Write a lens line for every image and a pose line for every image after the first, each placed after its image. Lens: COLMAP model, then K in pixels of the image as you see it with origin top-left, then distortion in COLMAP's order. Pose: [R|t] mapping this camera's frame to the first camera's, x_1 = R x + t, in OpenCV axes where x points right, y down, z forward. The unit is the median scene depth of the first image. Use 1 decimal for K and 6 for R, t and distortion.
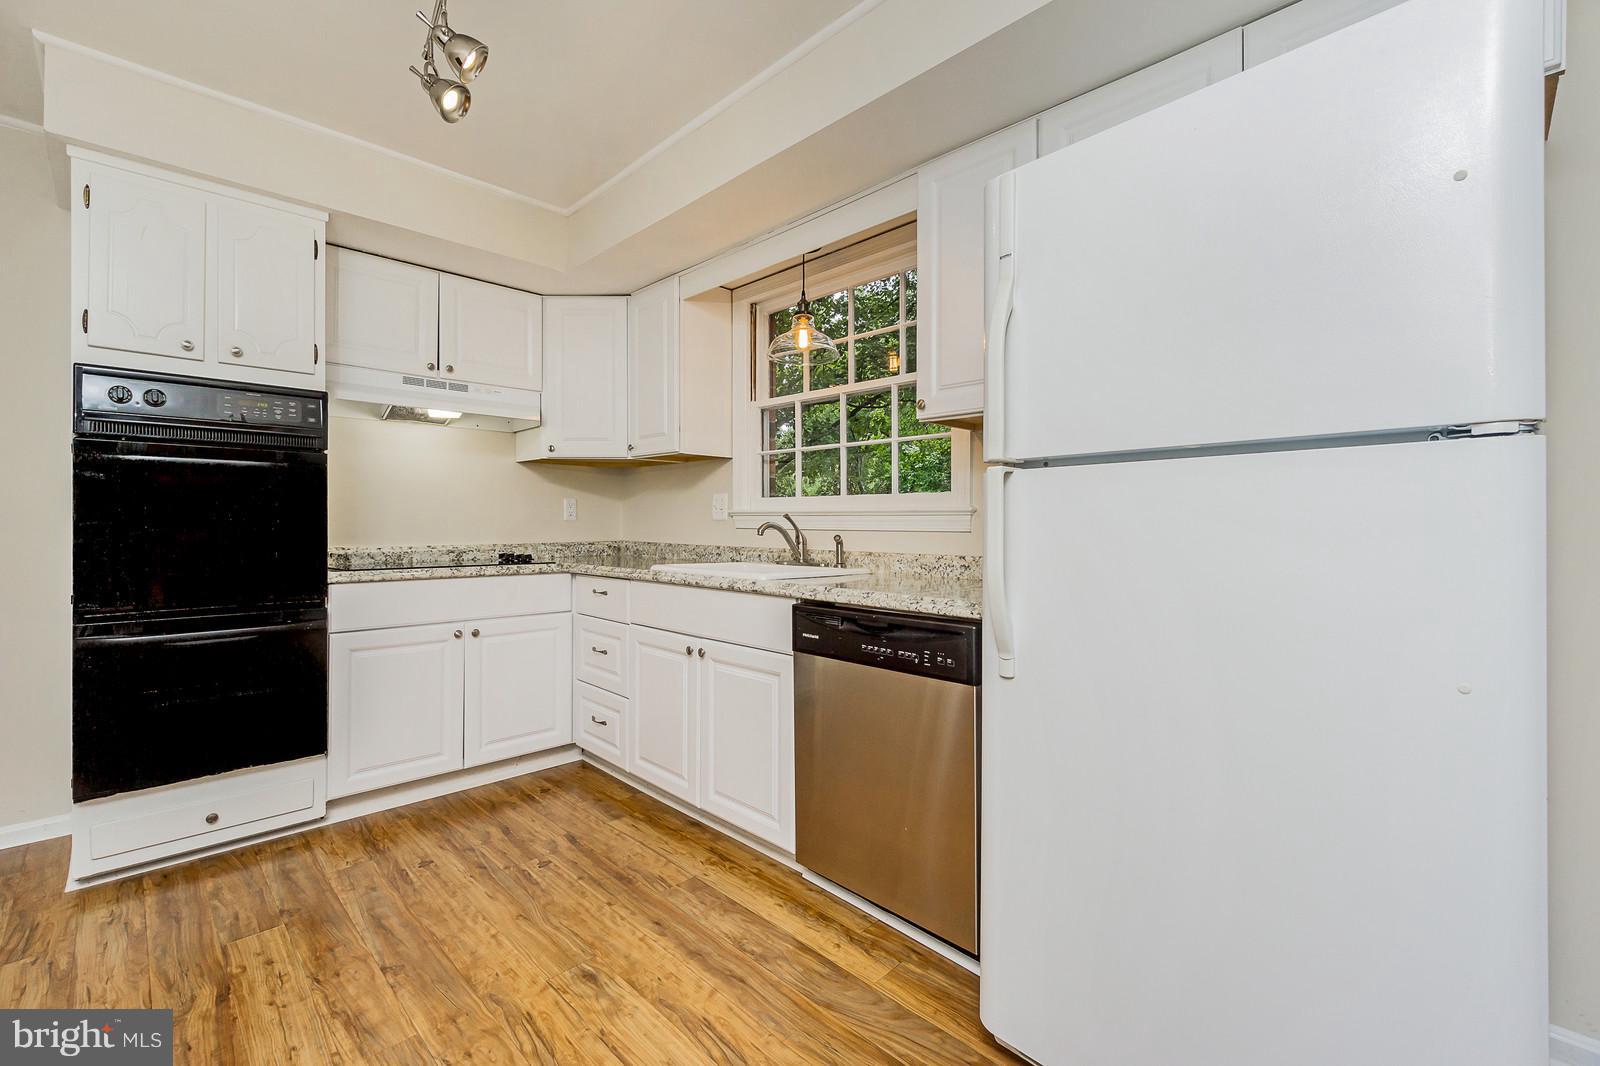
lens RADIAL K [[697.4, 0, 769.9], [0, 697.4, 521.5], [0, 0, 1]] dist [-0.001138, 0.000087]
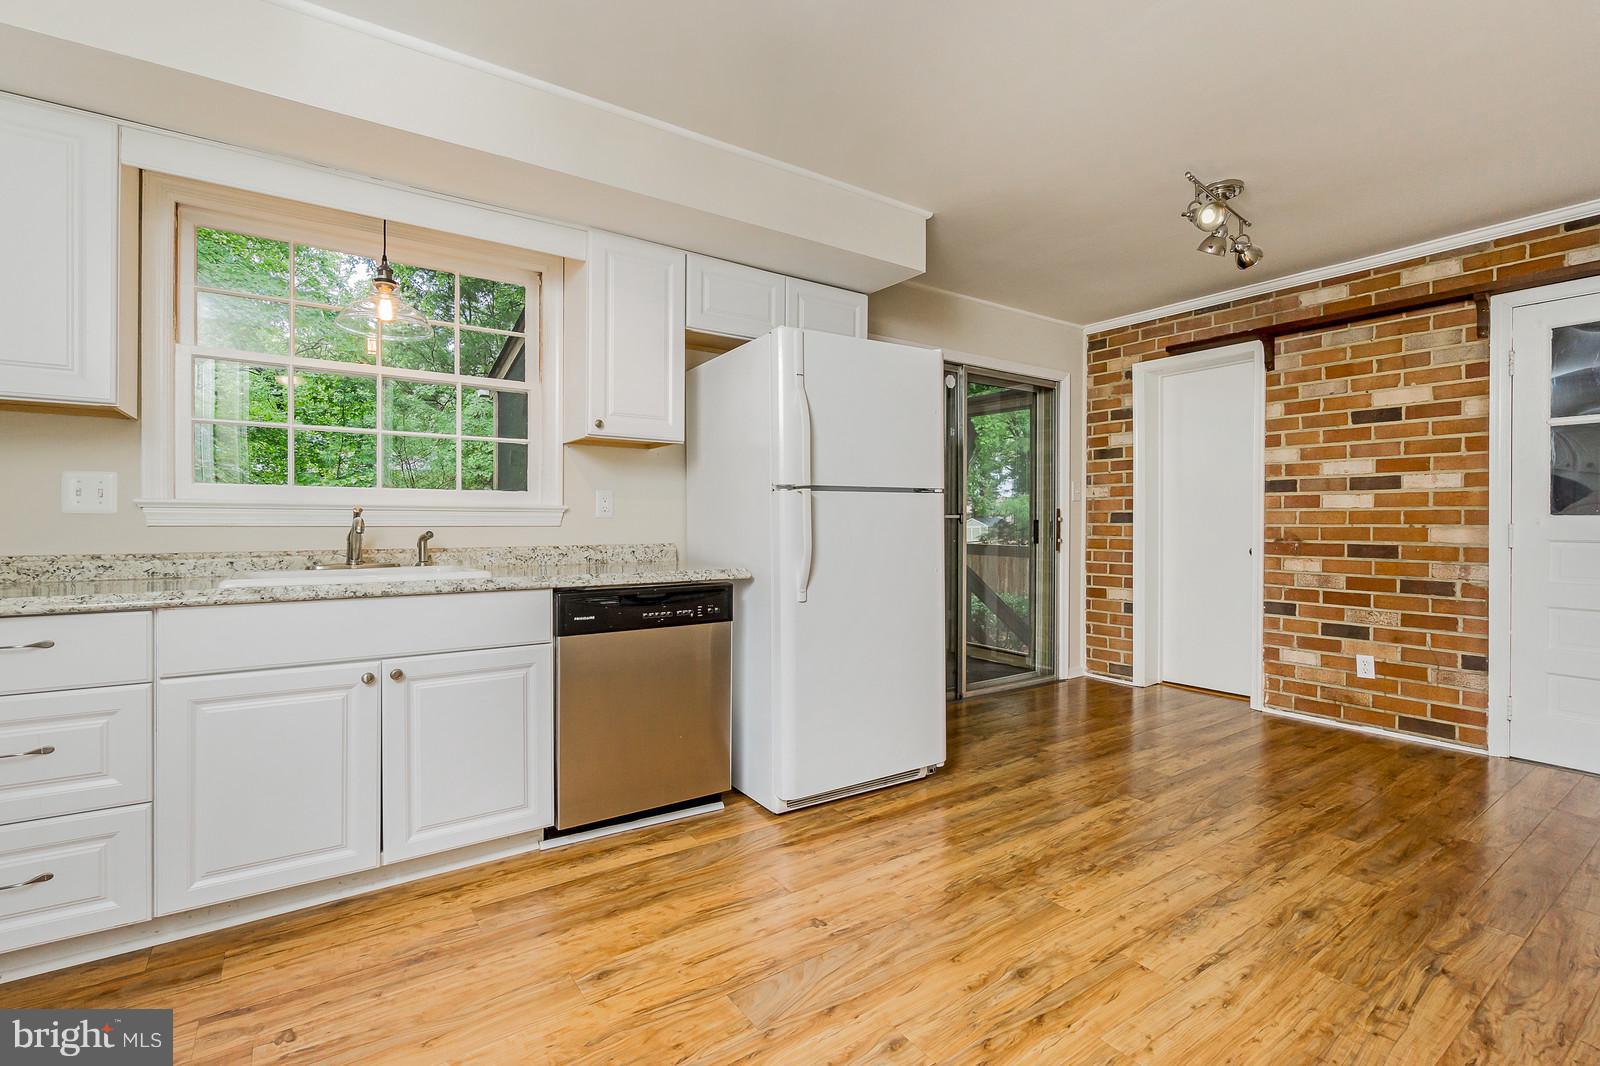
lens RADIAL K [[697.4, 0, 769.9], [0, 697.4, 521.5], [0, 0, 1]] dist [-0.001138, 0.000087]
pose [[0.192893, -0.003554, 0.981213, -0.922603], [-0.002858, 0.999987, 0.004183, 0.001105], [-0.981216, -0.003611, 0.192881, 0.448131]]
